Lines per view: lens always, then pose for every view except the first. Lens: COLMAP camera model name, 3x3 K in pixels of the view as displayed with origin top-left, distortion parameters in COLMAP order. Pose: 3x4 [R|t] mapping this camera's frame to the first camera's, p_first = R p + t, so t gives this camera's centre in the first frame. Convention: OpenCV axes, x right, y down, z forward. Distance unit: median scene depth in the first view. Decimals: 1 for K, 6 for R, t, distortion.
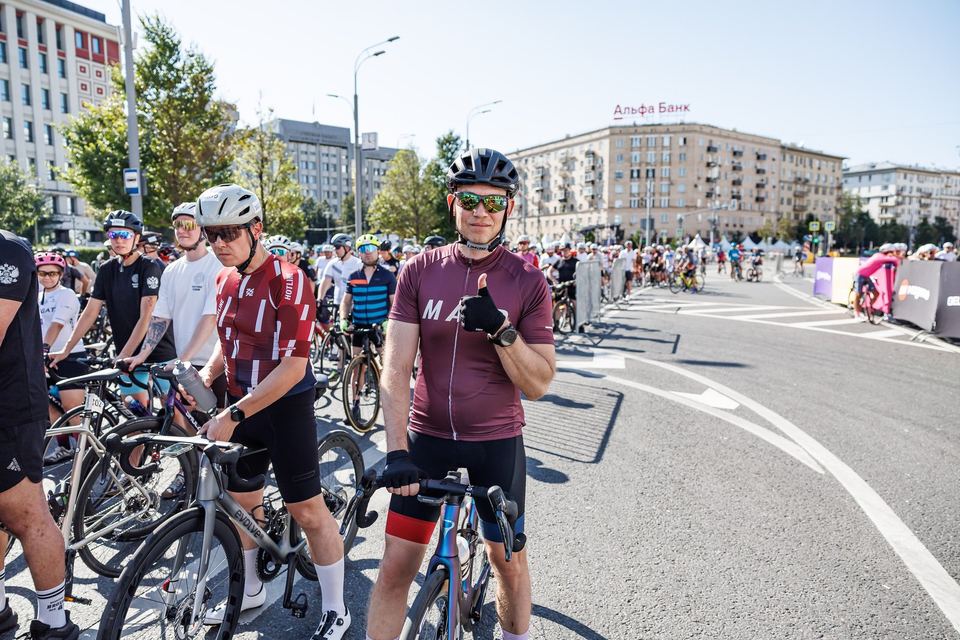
lens RADIAL K [[644.1, 0, 477.6], [0, 644.1, 318.8], [0, 0, 1]] dist [-0.000507, 0.007985]
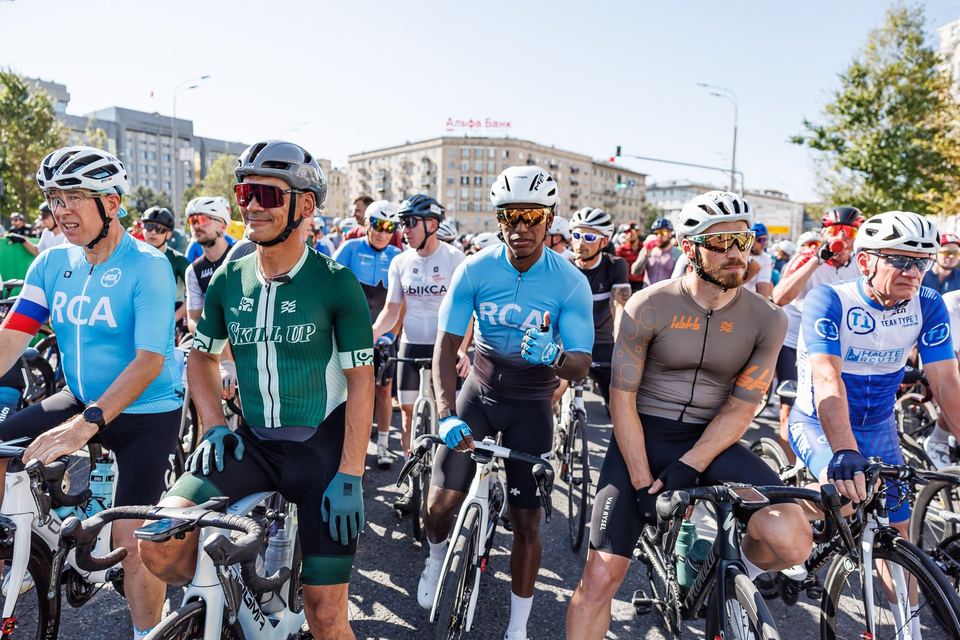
lens RADIAL K [[644.1, 0, 479.7], [0, 644.1, 321.0], [0, 0, 1]] dist [-0.000507, 0.007985]
pose [[0.977513, 0.002501, 0.210859, 0.034189], [-0.003854, 0.999975, 0.006006, 0.011736], [-0.210839, -0.006684, 0.977498, -0.097459]]
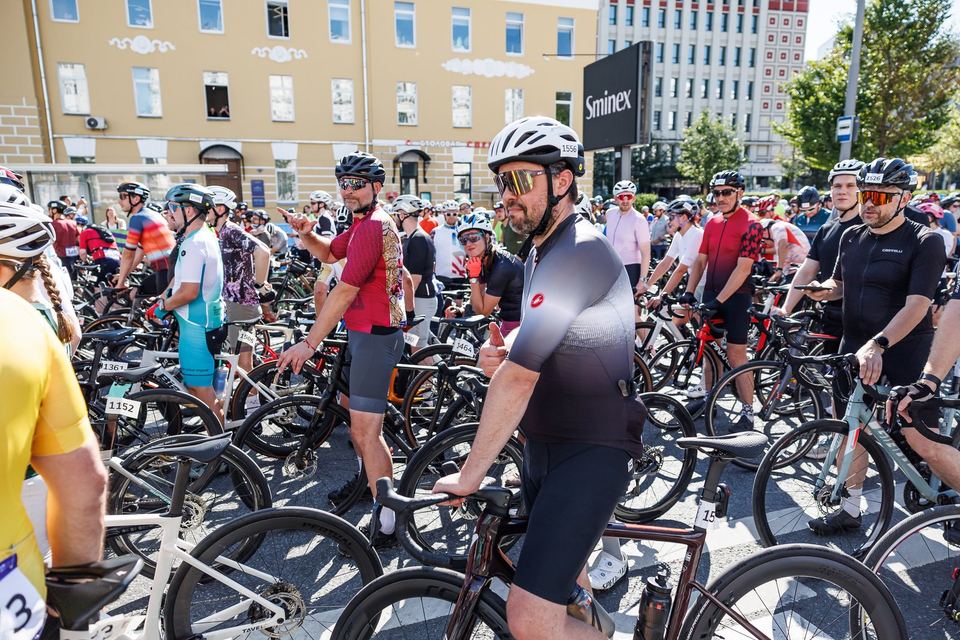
lens RADIAL K [[643.9, 0, 478.3], [0, 643.9, 323.9], [0, 0, 1]] dist [0.003339, 0.003570]
pose [[0.609325, 0.146339, -0.779300, -0.005244], [-0.073421, 0.989012, 0.128312, 0.001584], [0.789514, -0.020967, 0.613374, -0.019081]]
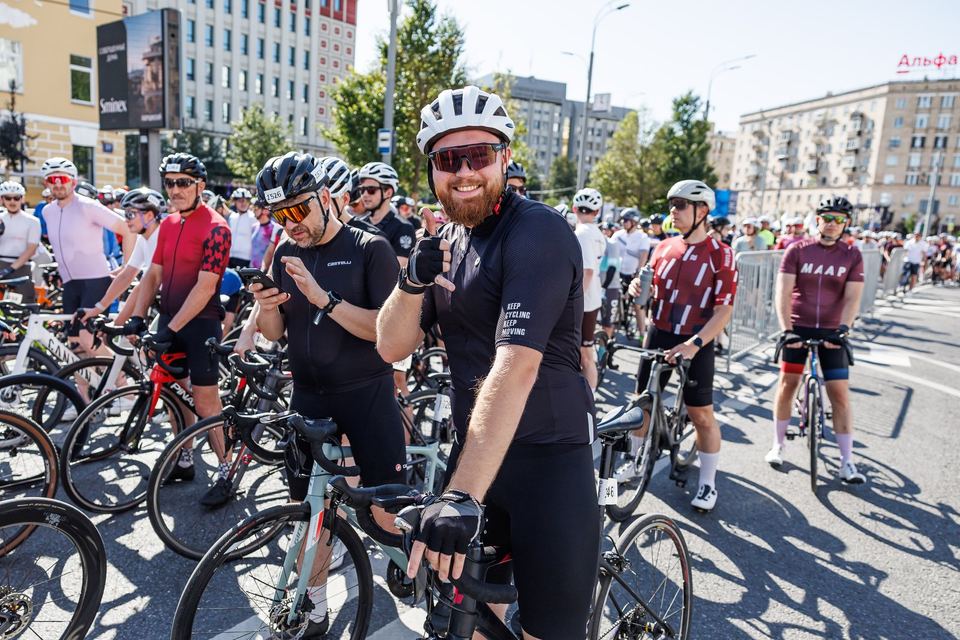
lens RADIAL K [[699.3, 0, 450.1], [0, 699.3, 321.1], [0, 0, 1]] dist [-0.001391, 0.008817]
pose [[0.943184, 0.110245, -0.313449, -0.005602], [-0.096904, 0.993609, 0.057881, 0.000964], [0.317827, -0.024218, 0.947839, -0.011564]]
